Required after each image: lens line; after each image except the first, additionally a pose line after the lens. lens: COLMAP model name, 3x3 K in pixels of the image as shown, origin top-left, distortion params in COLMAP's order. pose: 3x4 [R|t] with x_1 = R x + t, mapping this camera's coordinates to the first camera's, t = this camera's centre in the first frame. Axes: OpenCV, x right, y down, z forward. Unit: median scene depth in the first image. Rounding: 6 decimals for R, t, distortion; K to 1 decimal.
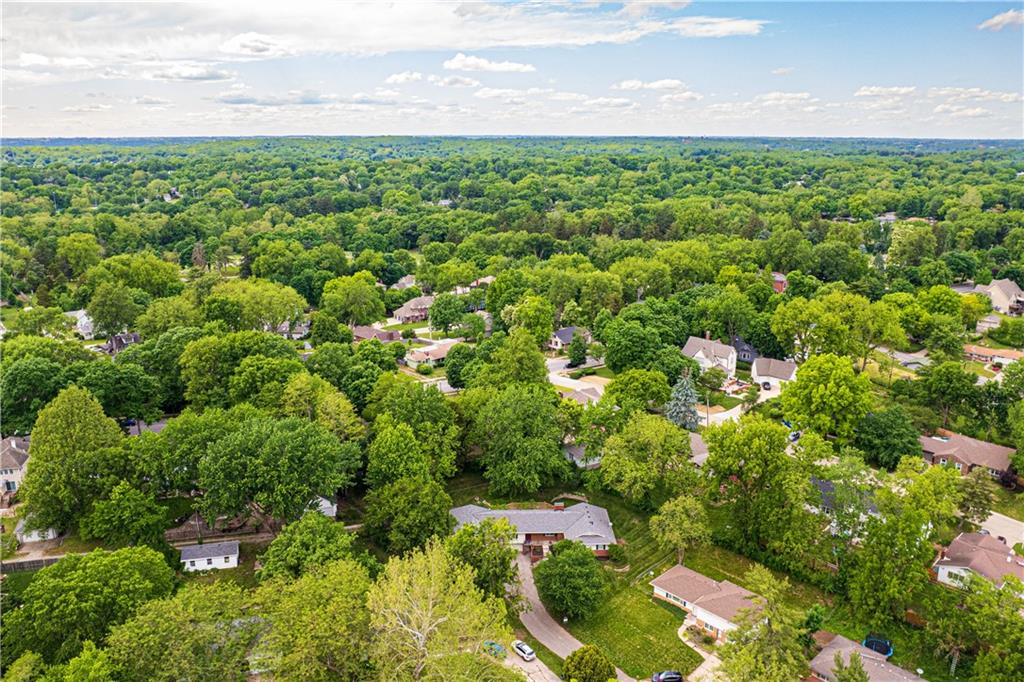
lens RADIAL K [[783.4, 0, 511.1], [0, 783.4, 361.5], [0, 0, 1]] dist [-0.045163, 0.003213]
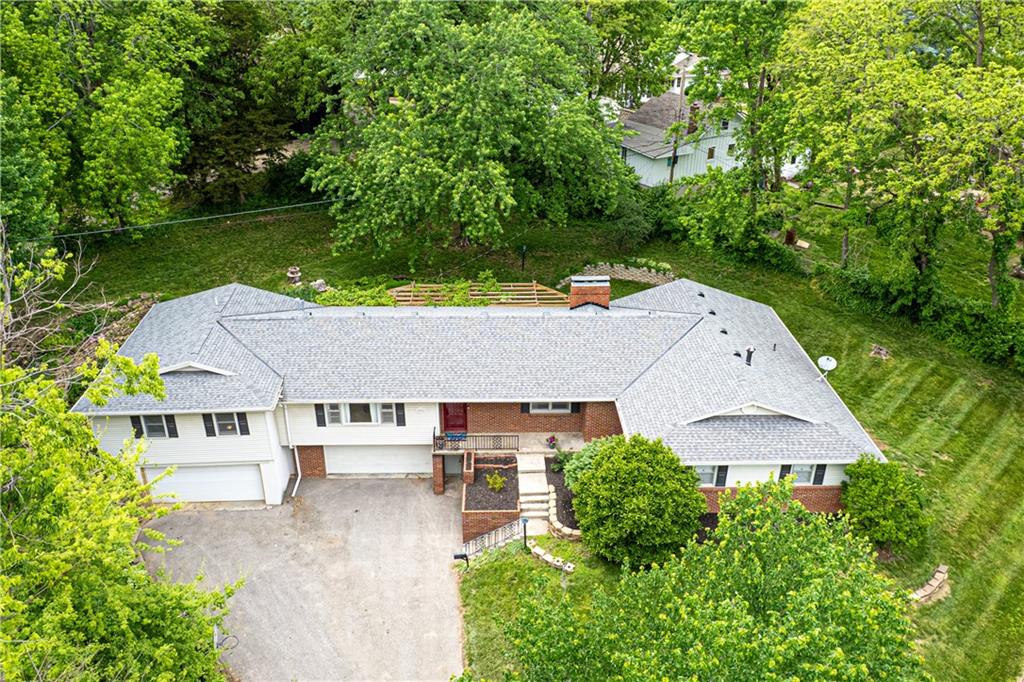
lens RADIAL K [[783.4, 0, 511.1], [0, 783.4, 361.5], [0, 0, 1]] dist [-0.045163, 0.003213]
pose [[0.999992, 0.003197, -0.002346, 0.040214], [-0.002663, 0.979755, 0.200184, 0.169875], [0.002939, -0.200176, 0.979756, 0.812105]]
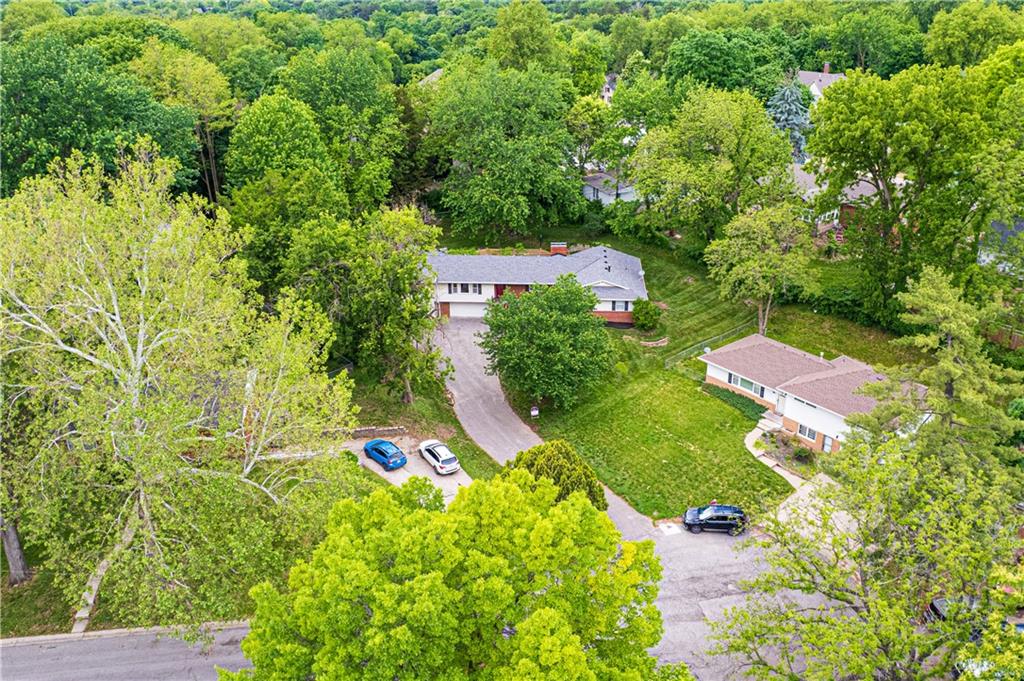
lens RADIAL K [[837.9, 0, 527.5], [0, 837.9, 342.0], [0, 0, 1]] dist [-0.039190, -0.002664]
pose [[0.996059, 0.027419, -0.084350, 0.100290], [-0.016118, 0.991140, 0.131842, 0.185023], [0.087218, -0.129963, 0.987675, 0.388260]]
